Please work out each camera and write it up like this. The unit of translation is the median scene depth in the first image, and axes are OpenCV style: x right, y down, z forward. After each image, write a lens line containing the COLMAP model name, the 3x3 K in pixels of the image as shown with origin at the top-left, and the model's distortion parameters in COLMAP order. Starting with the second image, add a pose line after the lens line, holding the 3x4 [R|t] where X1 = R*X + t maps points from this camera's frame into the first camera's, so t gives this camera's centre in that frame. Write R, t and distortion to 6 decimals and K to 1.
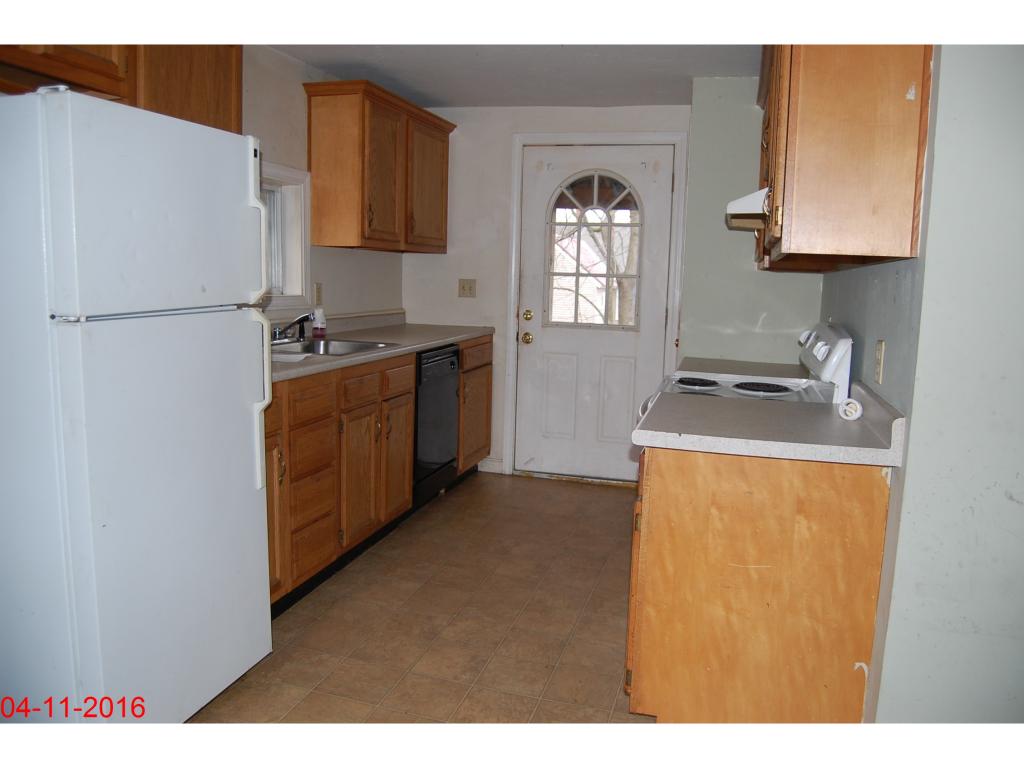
lens RADIAL K [[826.6, 0, 512.0], [0, 826.6, 384.0], [0, 0, 1]] dist [-0.101550, 0.074425]
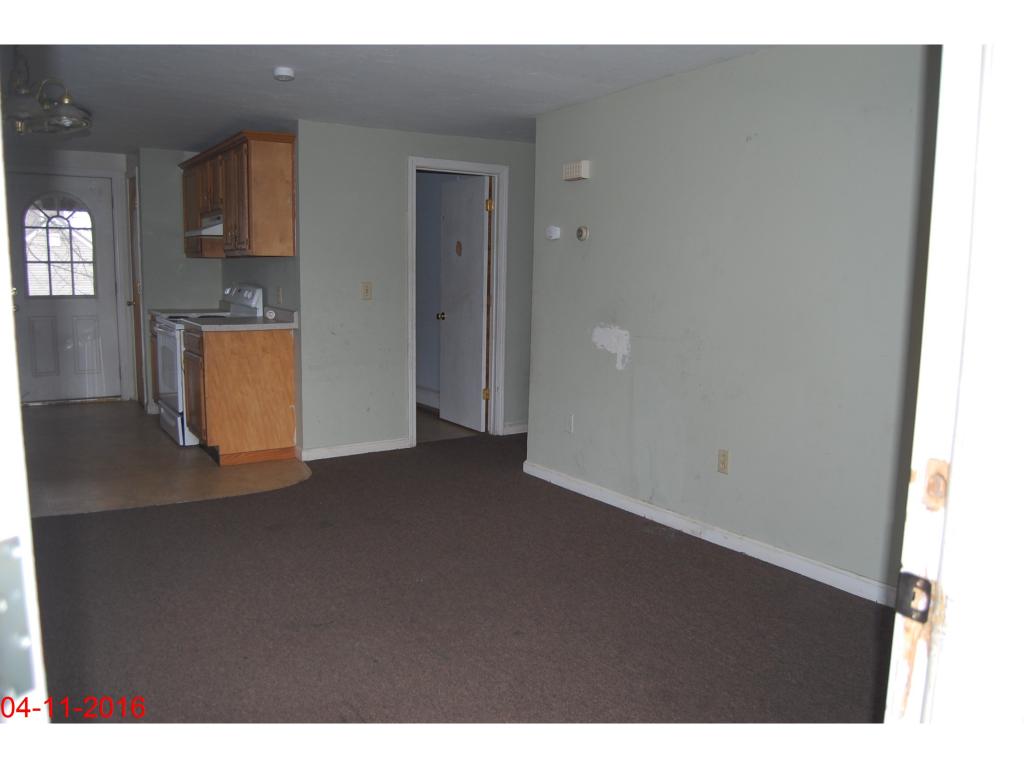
lens RADIAL K [[826.6, 0, 512.0], [0, 826.6, 384.0], [0, 0, 1]] dist [-0.101550, 0.074425]
pose [[0.675809, -0.128167, 0.725848, -1.000525], [0.103512, 0.991510, 0.078701, 0.126915], [-0.729772, 0.021947, 0.683338, -1.345392]]
